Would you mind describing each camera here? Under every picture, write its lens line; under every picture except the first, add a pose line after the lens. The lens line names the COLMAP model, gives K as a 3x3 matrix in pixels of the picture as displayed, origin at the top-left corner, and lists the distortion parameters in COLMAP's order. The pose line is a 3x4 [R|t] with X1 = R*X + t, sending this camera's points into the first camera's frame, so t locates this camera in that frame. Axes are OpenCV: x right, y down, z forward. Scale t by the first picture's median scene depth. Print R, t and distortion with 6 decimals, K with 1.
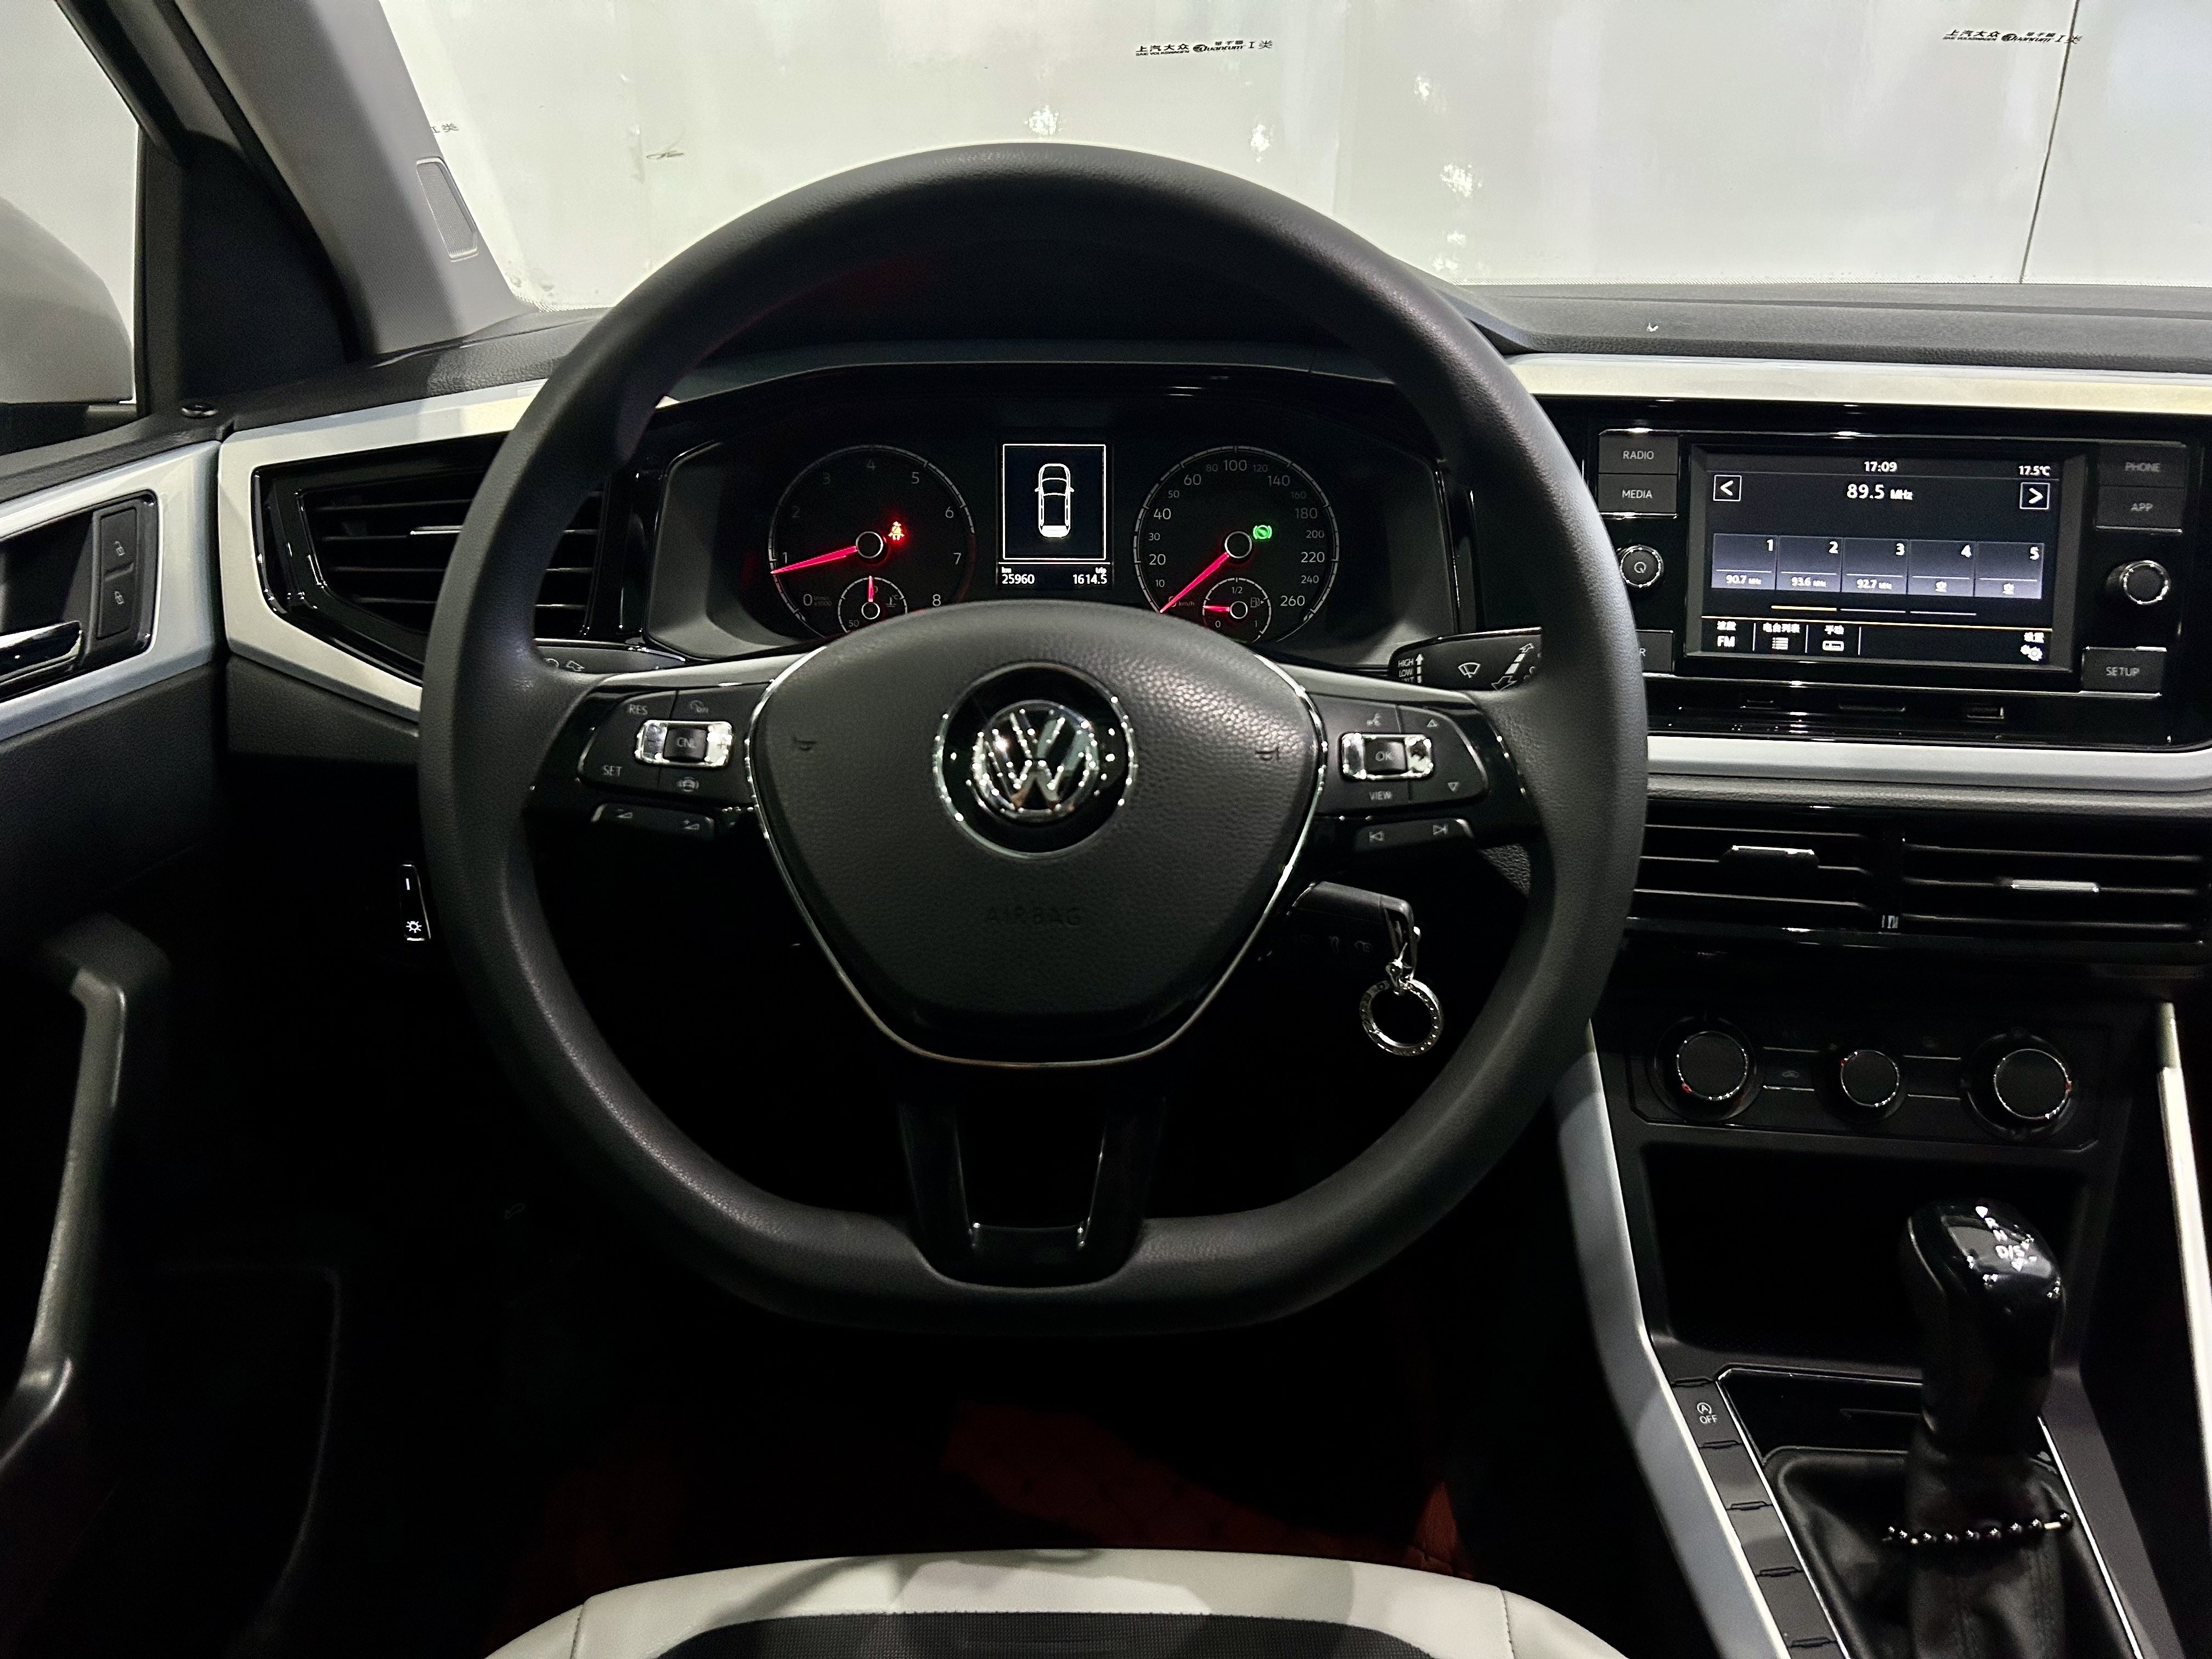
lens RADIAL K [[1624.1, 0, 1126.2], [0, 1624.1, 860.4], [0, 0, 1]] dist [0.061943, -0.088415]
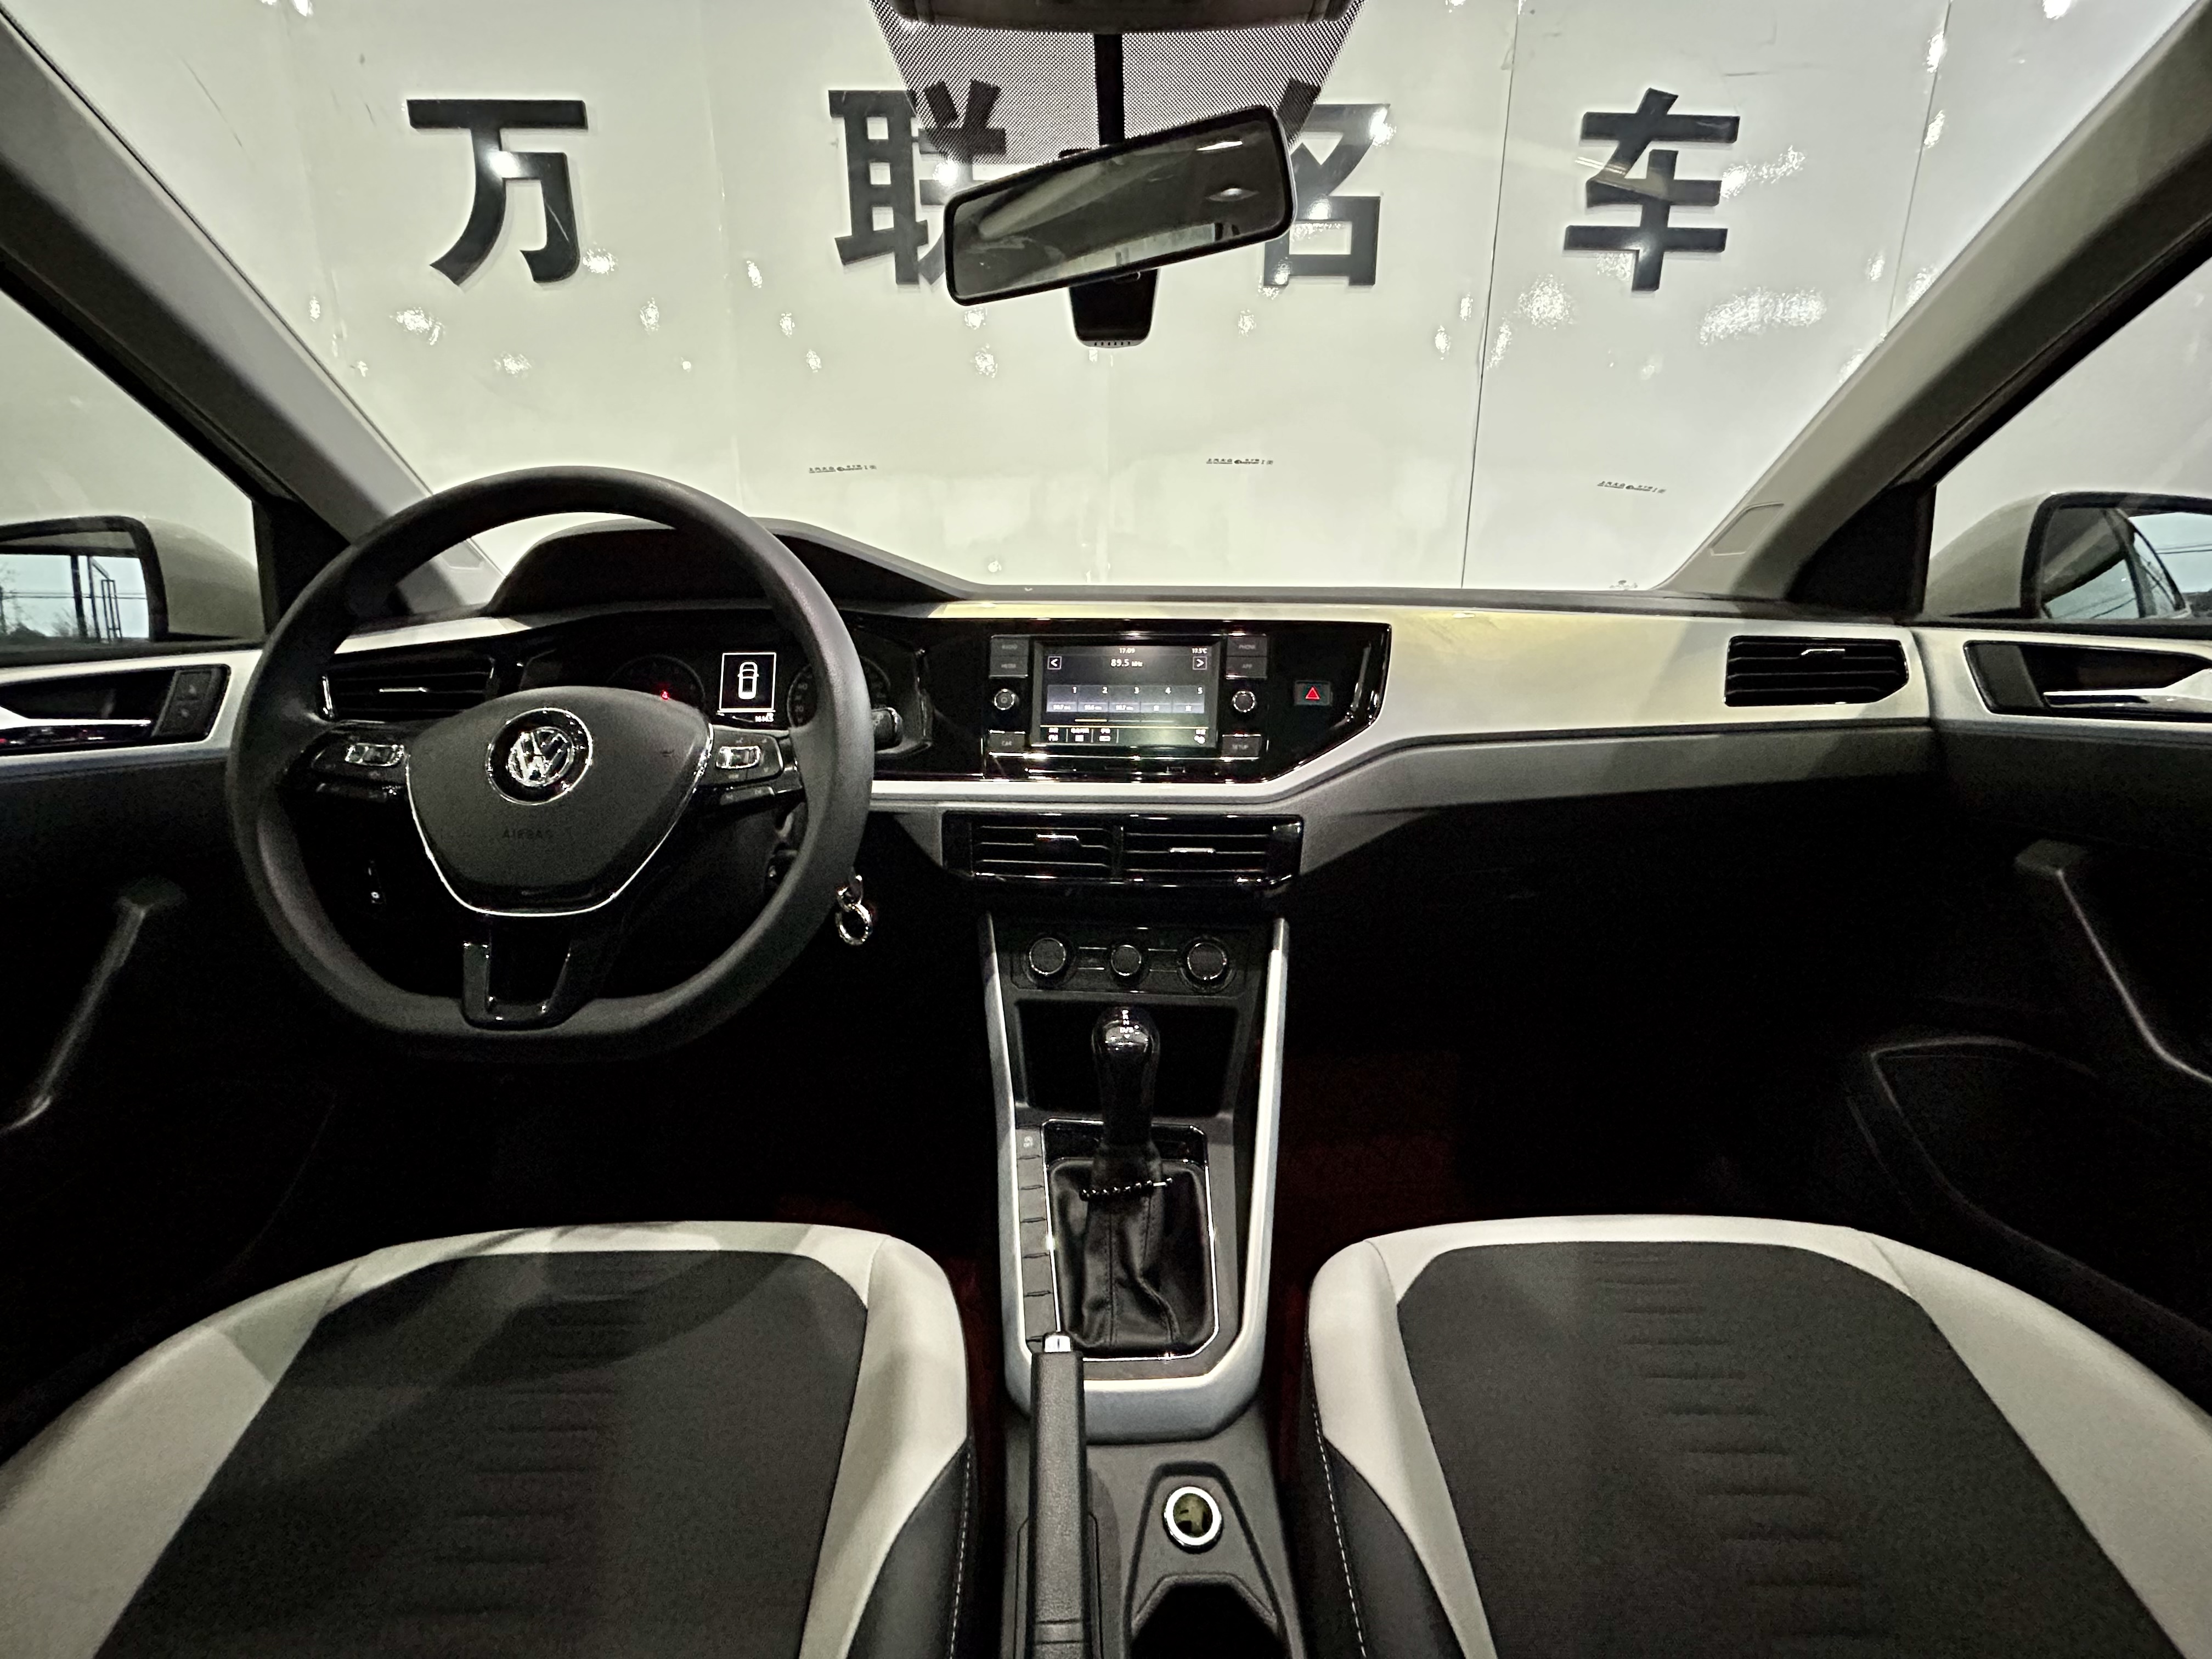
lens RADIAL K [[889.1, 0, 1106.0], [0, 889.1, 829.5], [0, 0, 1]] dist [-0.005817, -0.000348]
pose [[0.999859, -0.012207, 0.011513, 0.375904], [0.013706, 0.989959, -0.140691, 0.113271], [-0.009680, 0.140829, 0.989987, -0.033406]]
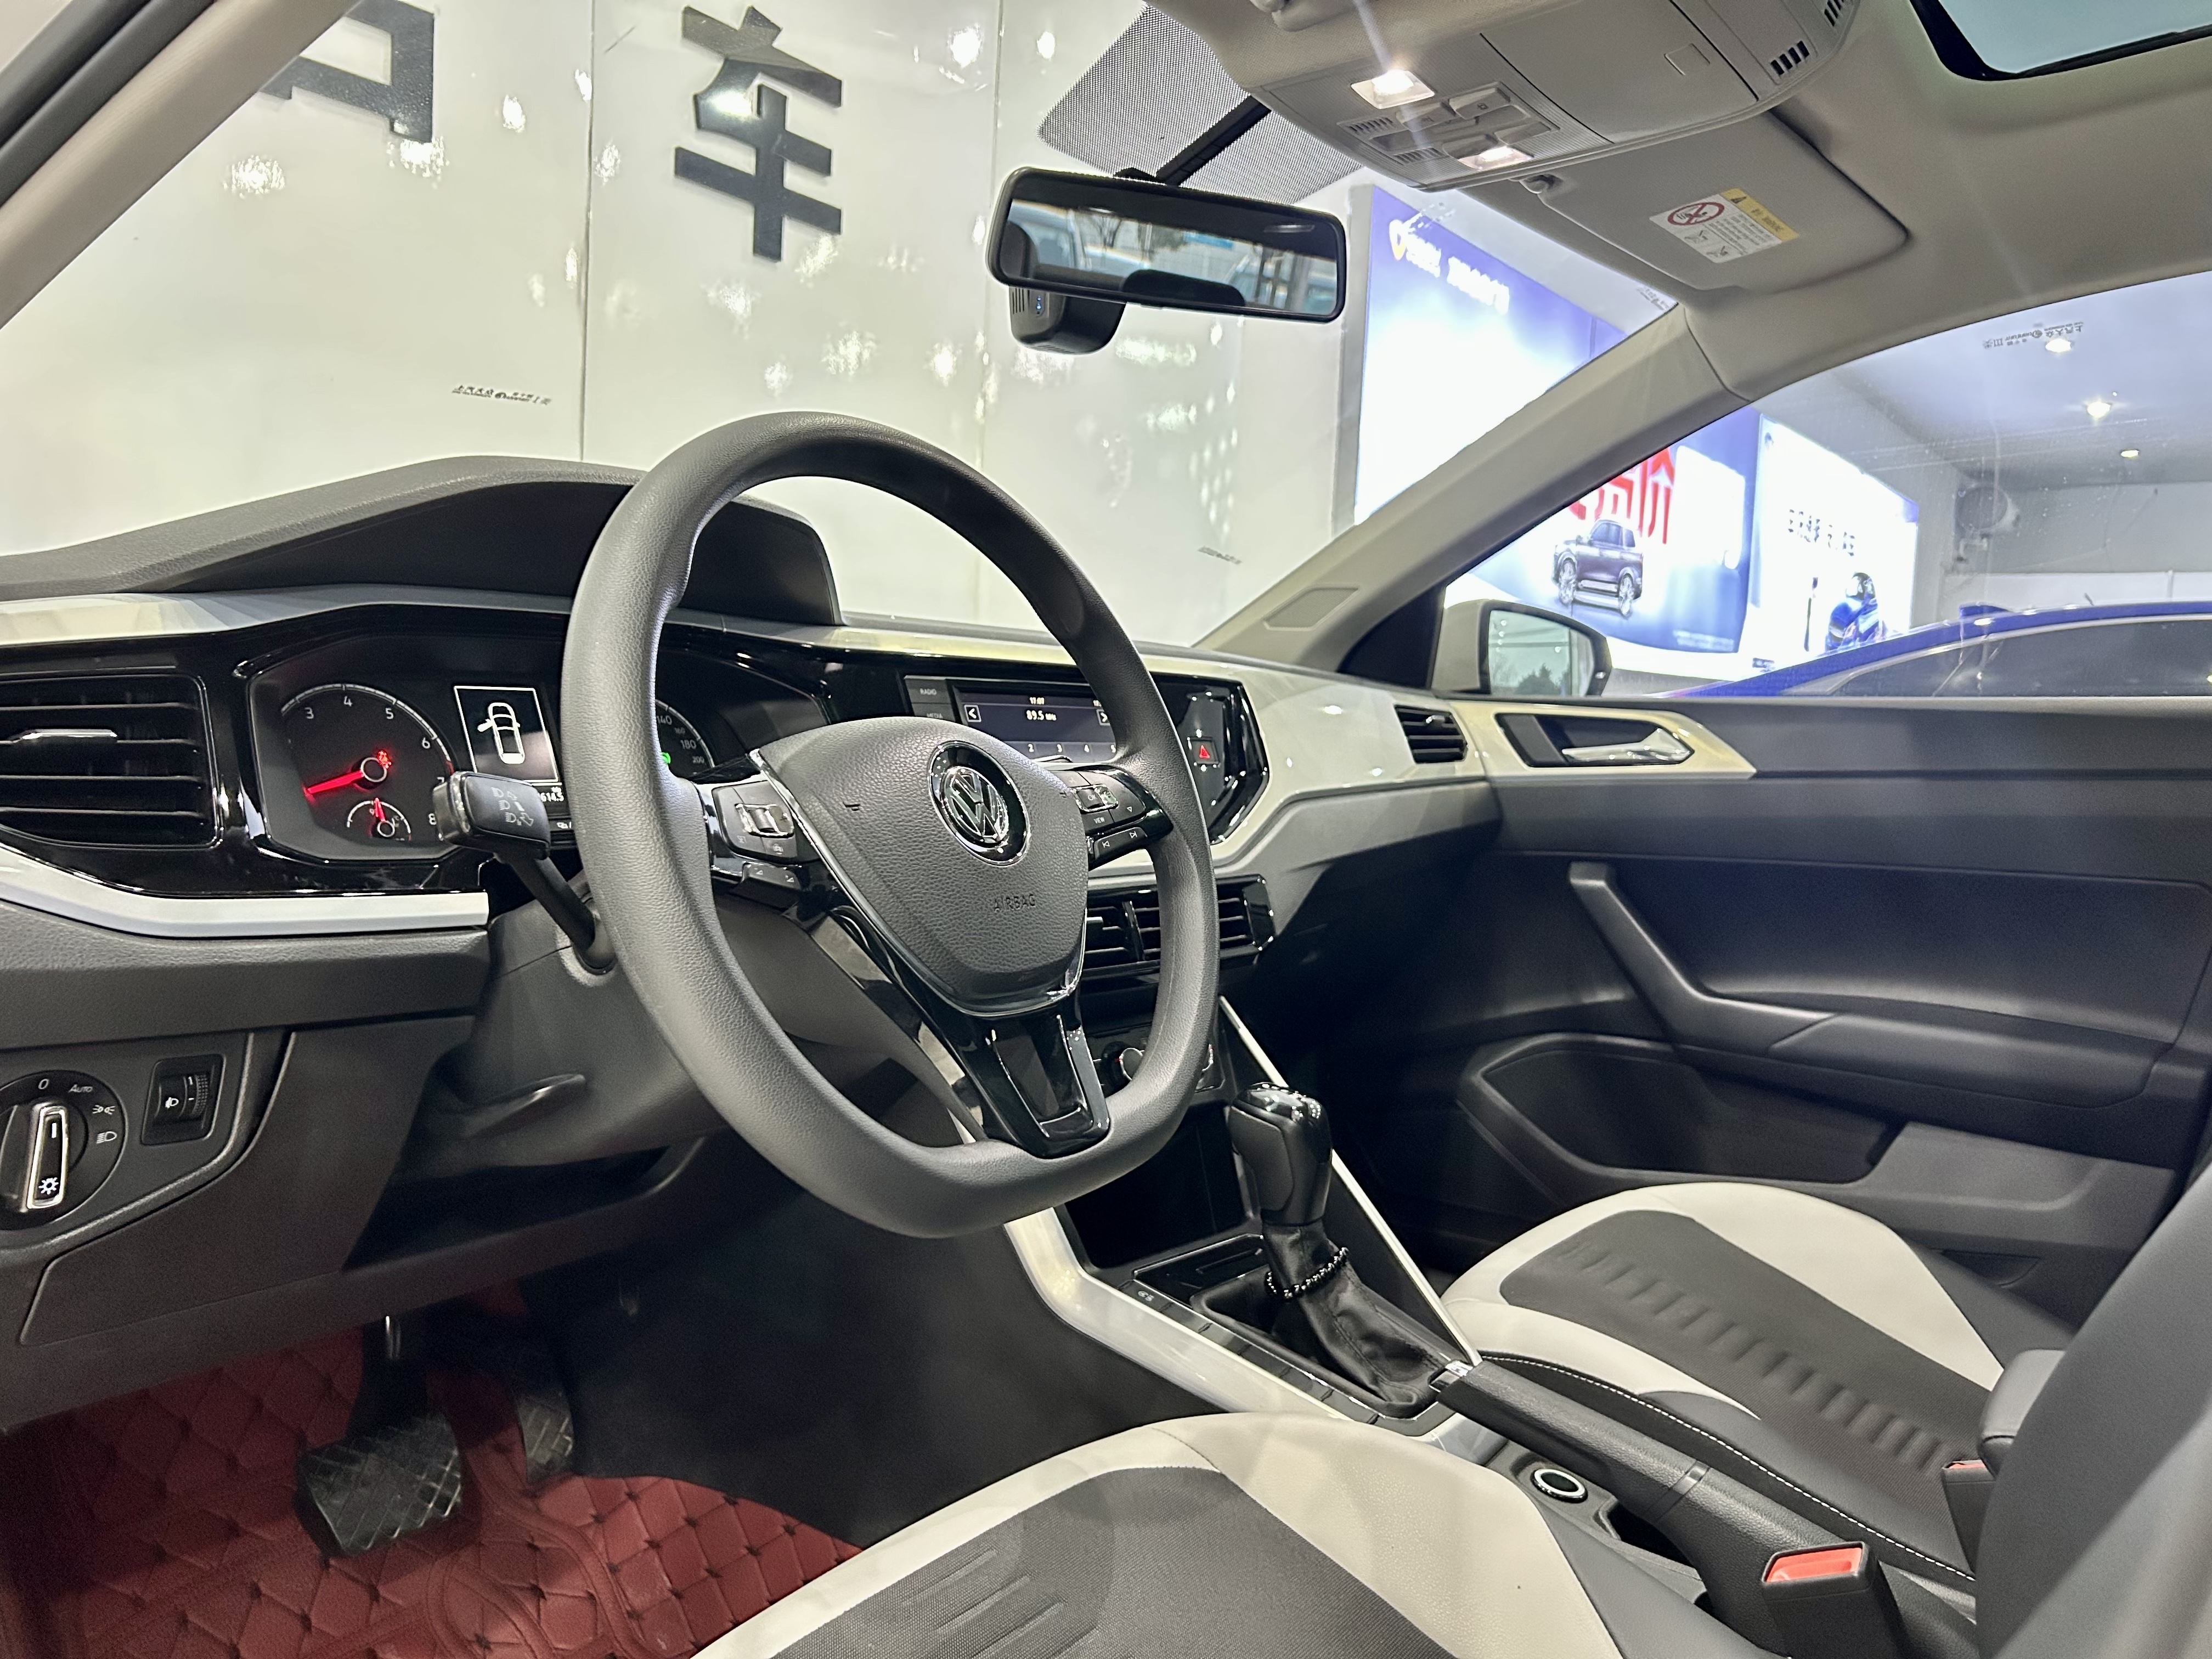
lens RADIAL K [[1660.5, 0, 1106.0], [0, 1660.5, 829.5], [0, 0, 1]] dist [0.000330, -0.001226]
pose [[0.599862, -0.041045, 0.799050, -0.737343], [0.264936, 0.952533, -0.149963, 0.132057], [-0.754966, 0.301655, 0.582263, 0.022712]]
